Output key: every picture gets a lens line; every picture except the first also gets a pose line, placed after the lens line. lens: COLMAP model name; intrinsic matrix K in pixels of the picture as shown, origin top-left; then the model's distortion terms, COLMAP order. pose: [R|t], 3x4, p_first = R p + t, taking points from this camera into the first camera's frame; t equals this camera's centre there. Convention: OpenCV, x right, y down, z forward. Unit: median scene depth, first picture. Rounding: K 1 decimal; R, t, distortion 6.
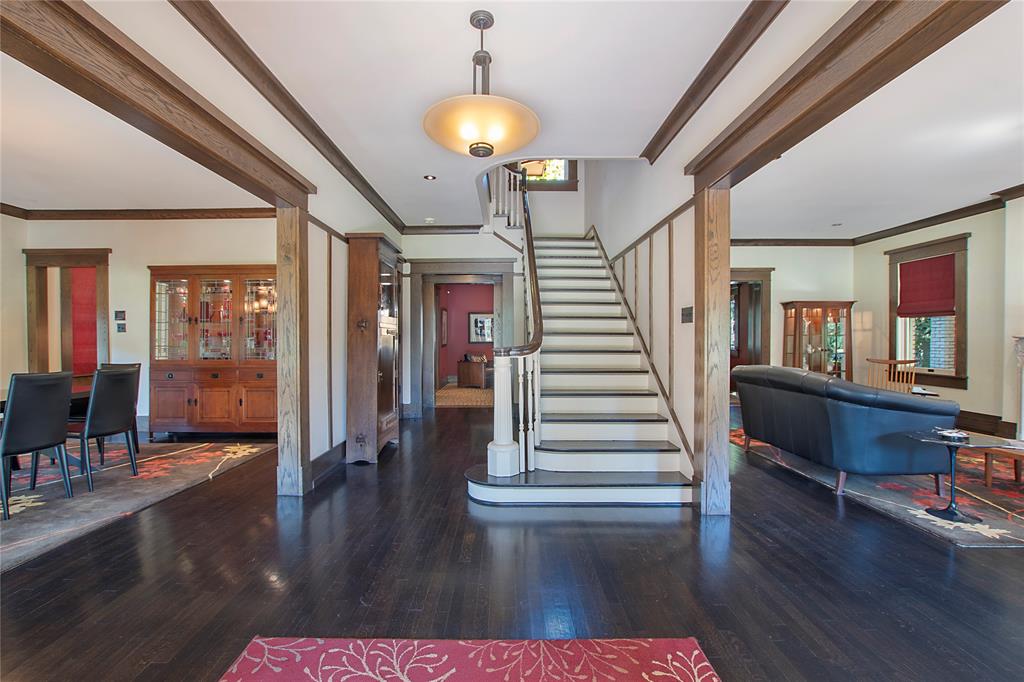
lens RADIAL K [[460.6, 0, 517.0], [0, 460.6, 341.6], [0, 0, 1]] dist [-0.012167, 0.002127]
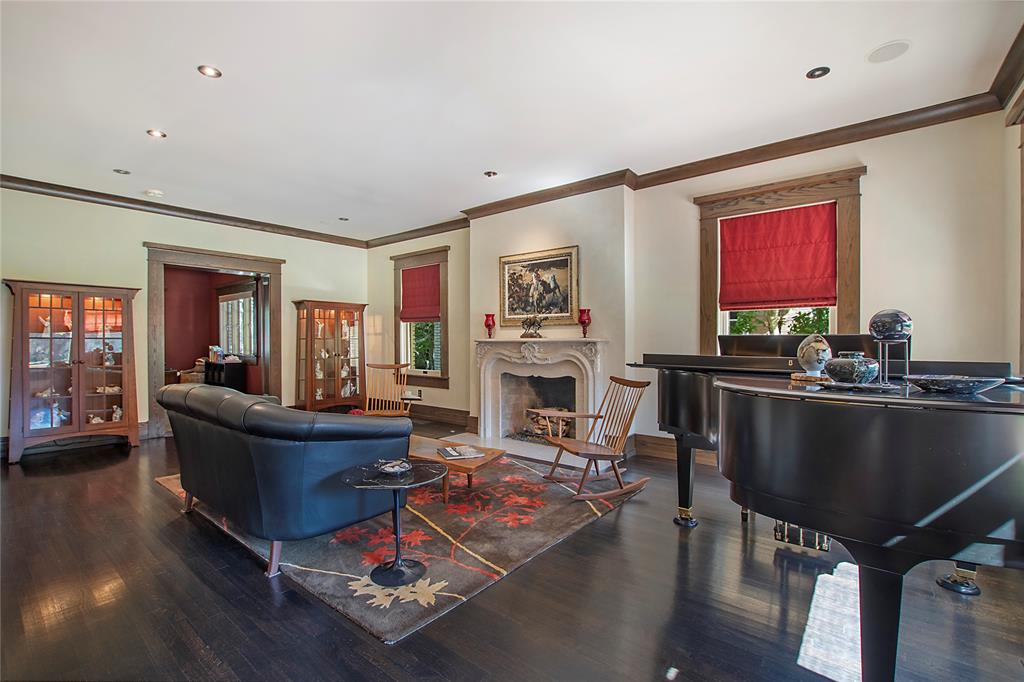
lens RADIAL K [[460.6, 0, 512.6], [0, 460.6, 341.6], [0, 0, 1]] dist [-0.012167, 0.002127]
pose [[0.639655, 0.001890, 0.768660, 0.201478], [0.005792, 0.999957, -0.007278, -0.000068], [-0.768640, 0.009107, 0.639616, 0.147522]]
